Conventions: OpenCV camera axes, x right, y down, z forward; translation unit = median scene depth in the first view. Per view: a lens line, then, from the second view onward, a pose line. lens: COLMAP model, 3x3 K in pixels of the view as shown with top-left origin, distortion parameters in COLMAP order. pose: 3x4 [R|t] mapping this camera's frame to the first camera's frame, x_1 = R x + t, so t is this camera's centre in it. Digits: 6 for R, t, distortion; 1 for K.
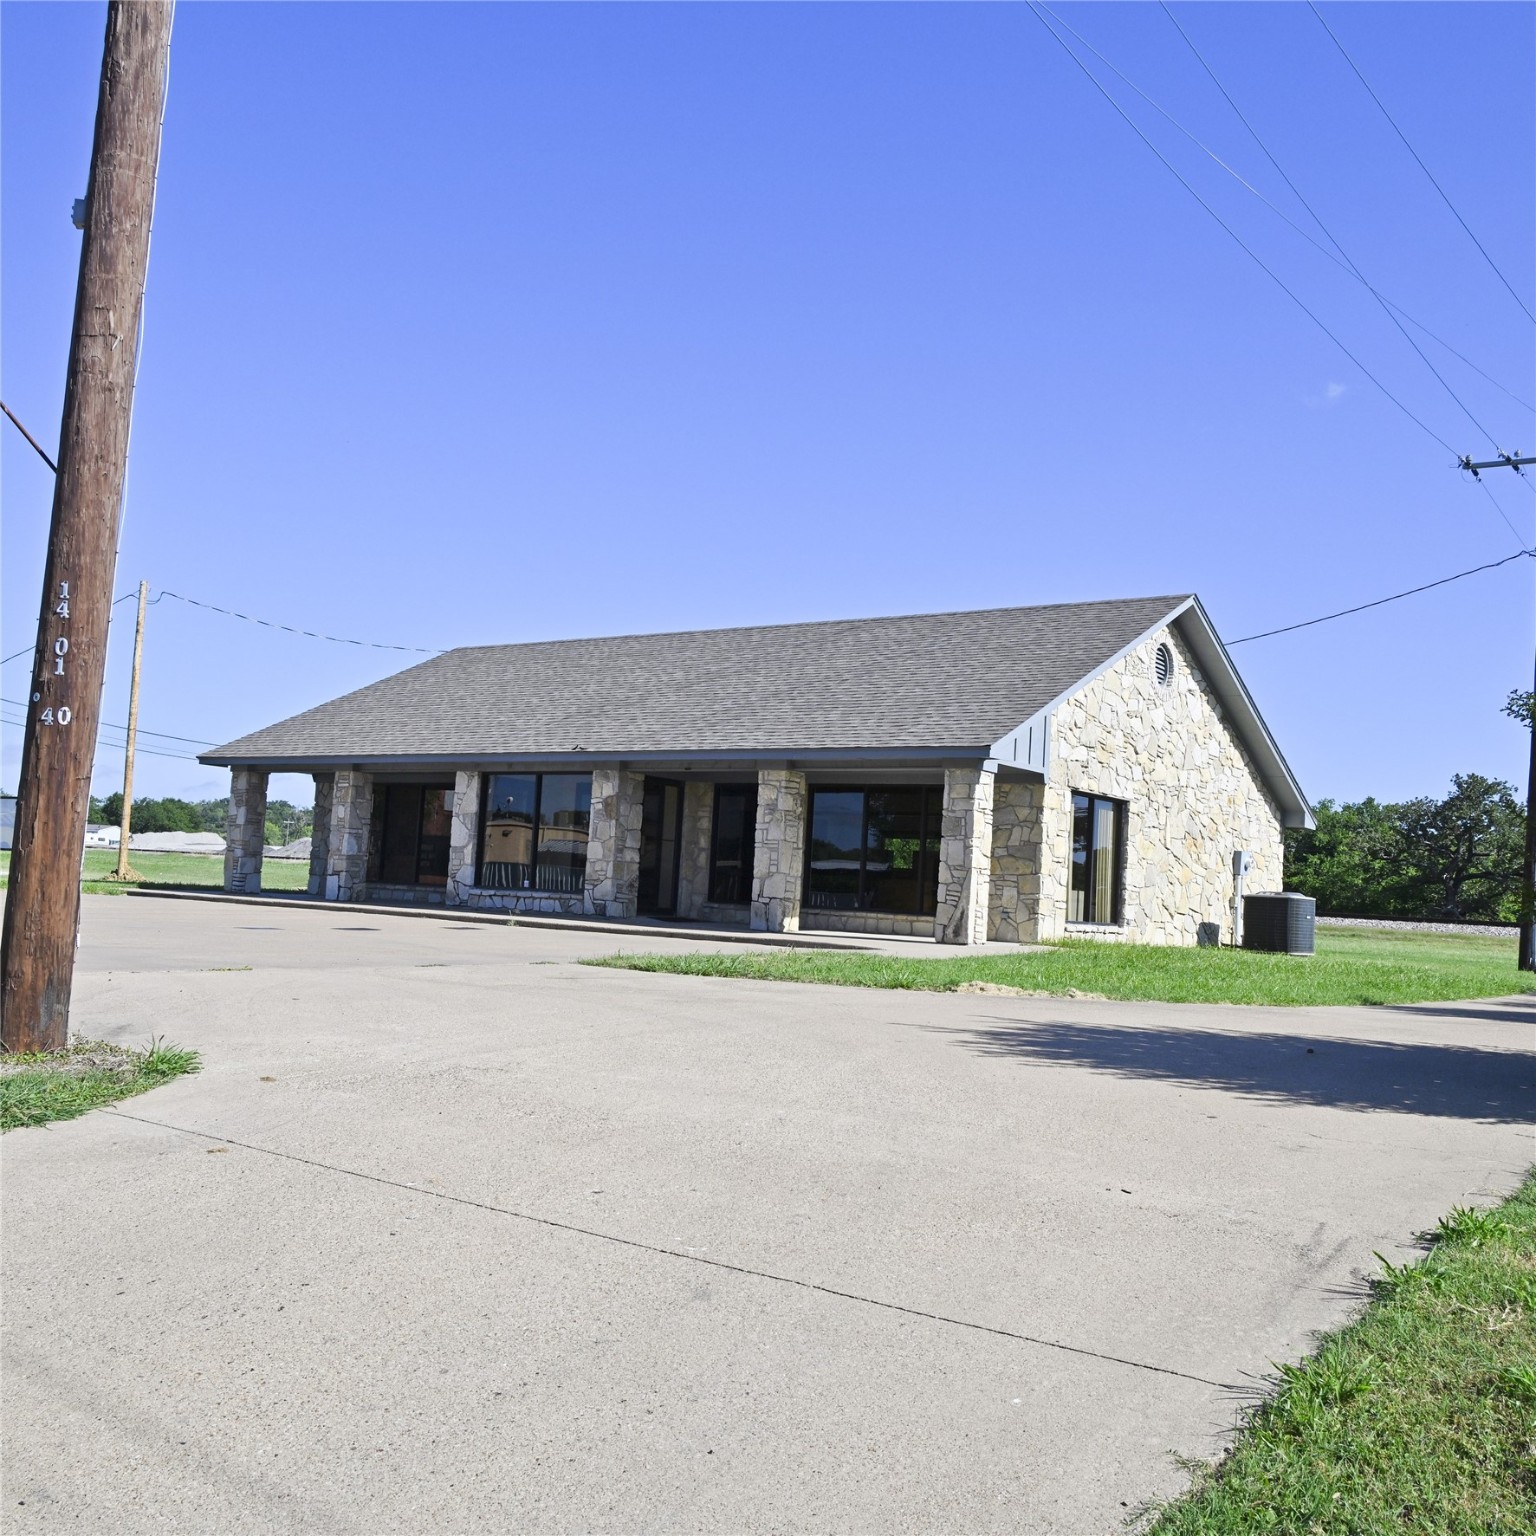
lens RADIAL K [[1618.3, 0, 773.1], [0, 1618.3, 767.4], [0, 0, 1]] dist [-0.020541, 0.000000]
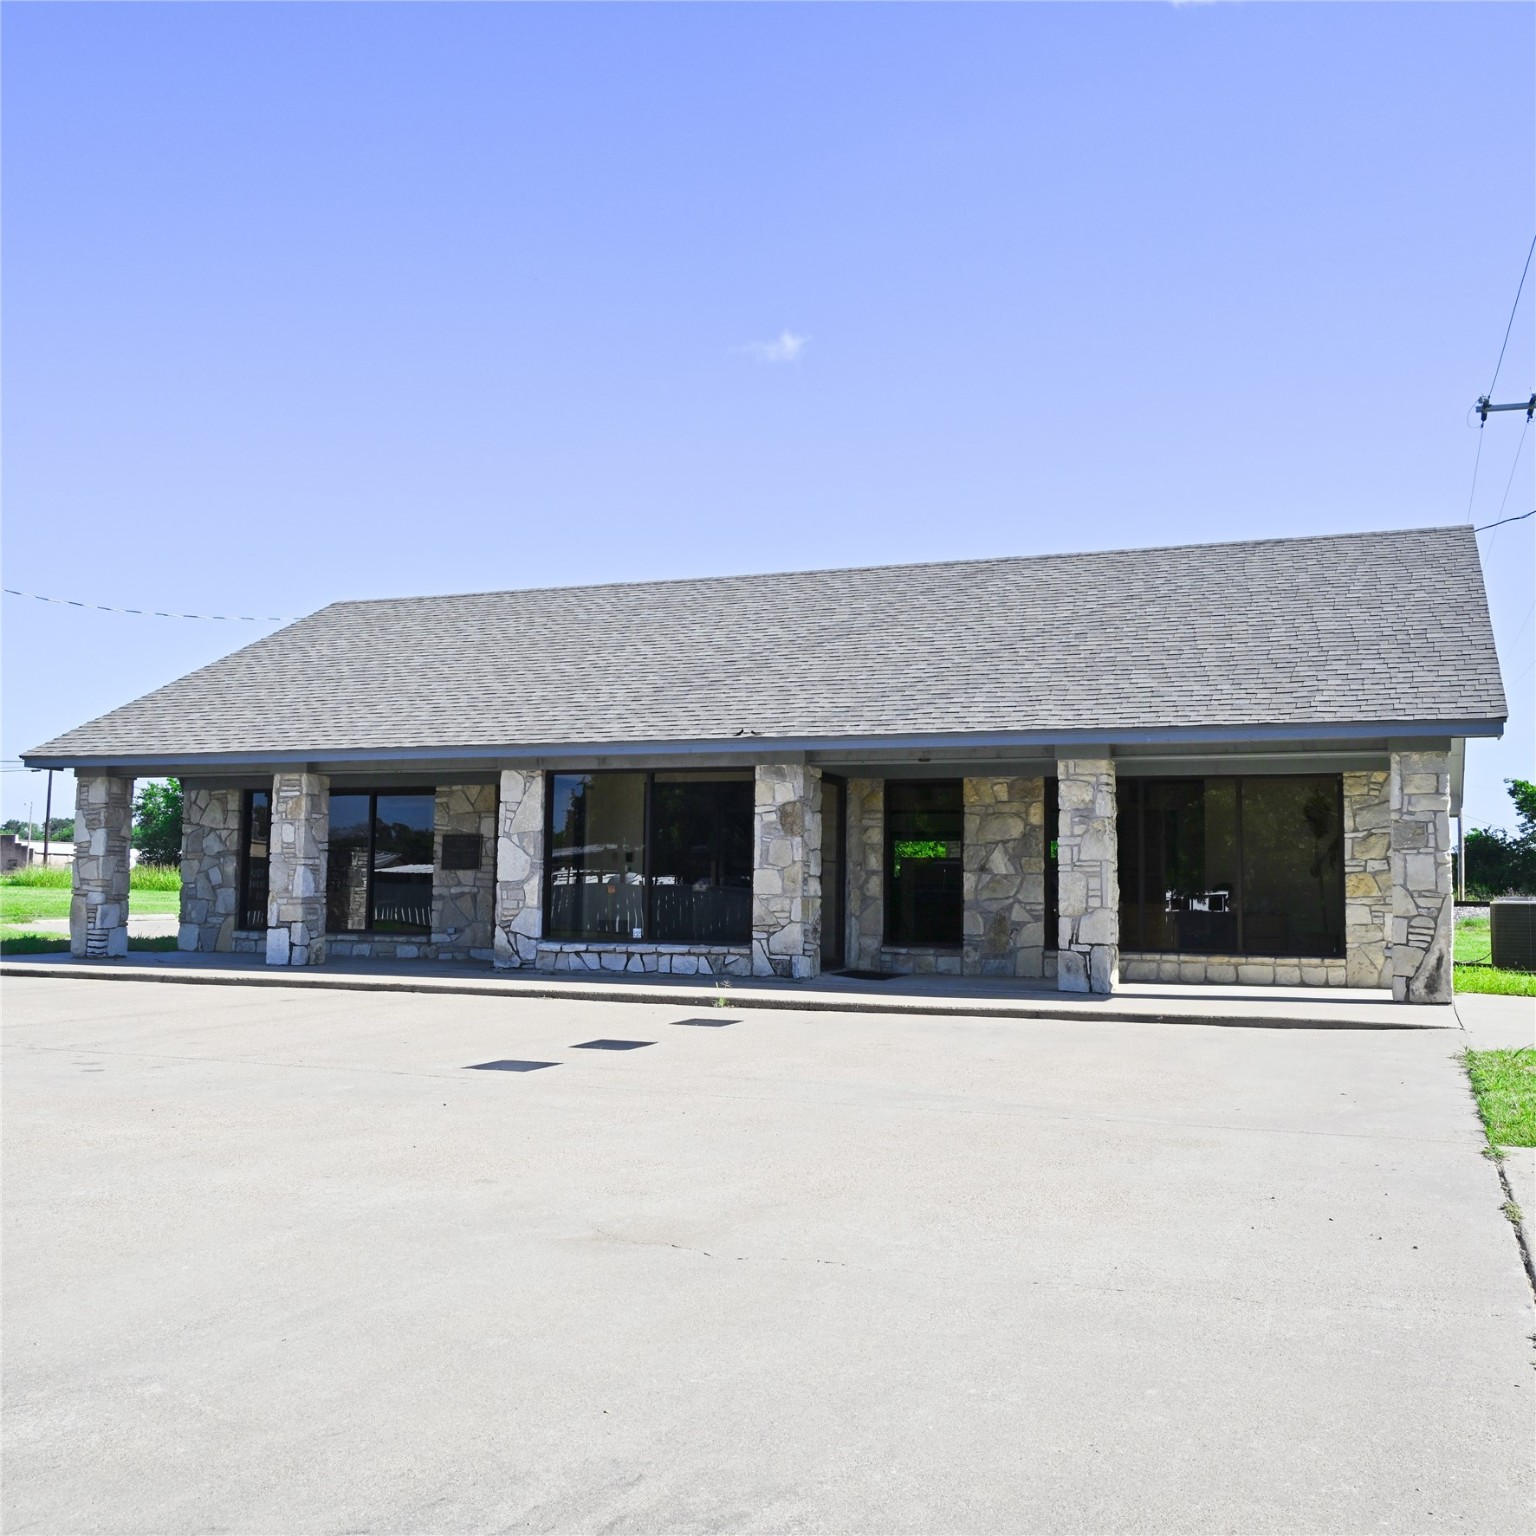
lens RADIAL K [[1618.3, 0, 763.1], [0, 1618.3, 768.1], [0, 0, 1]] dist [-0.020541, 0.000000]
pose [[0.964106, -0.020414, 0.264731, -0.278462], [0.017991, 0.999771, 0.011573, -0.004536], [-0.264907, -0.006394, 0.964253, 0.325403]]
